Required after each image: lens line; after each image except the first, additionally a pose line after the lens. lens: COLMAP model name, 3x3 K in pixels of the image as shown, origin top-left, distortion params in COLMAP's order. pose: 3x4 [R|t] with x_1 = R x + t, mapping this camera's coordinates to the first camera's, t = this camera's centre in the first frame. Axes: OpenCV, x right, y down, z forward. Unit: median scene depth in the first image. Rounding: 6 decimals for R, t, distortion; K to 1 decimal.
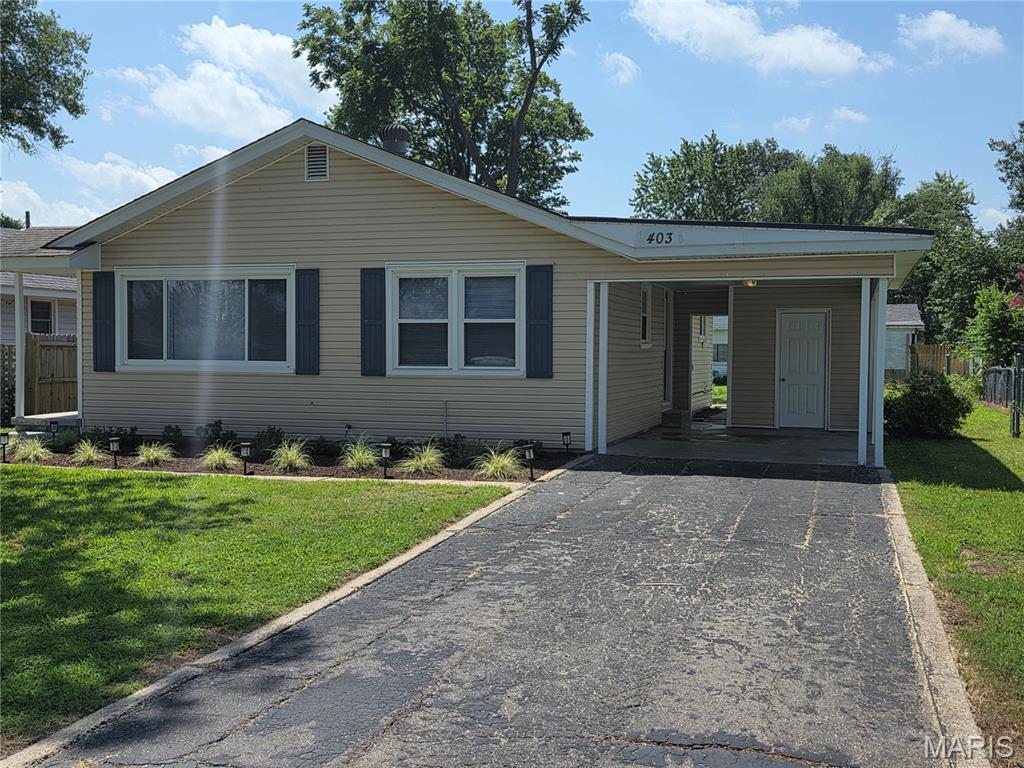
lens RADIAL K [[1040.4, 0, 494.4], [0, 1040.4, 386.1], [0, 0, 1]] dist [0.040590, 0.000000]
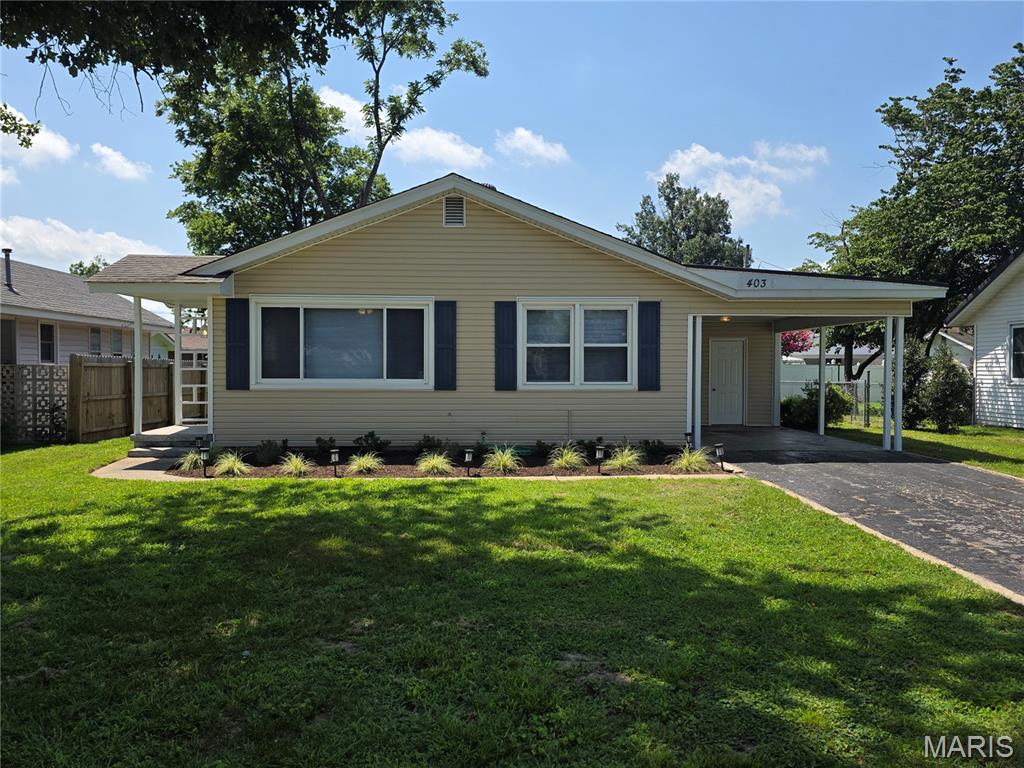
lens RADIAL K [[792.2, 0, 511.2], [0, 792.2, 382.9], [0, 0, 1]] dist [0.056985, -0.004645]
pose [[0.945400, -0.009544, 0.325773, -0.666619], [0.014373, 0.999820, -0.012419, -0.011693], [-0.325596, 0.016423, 0.945366, 0.211536]]
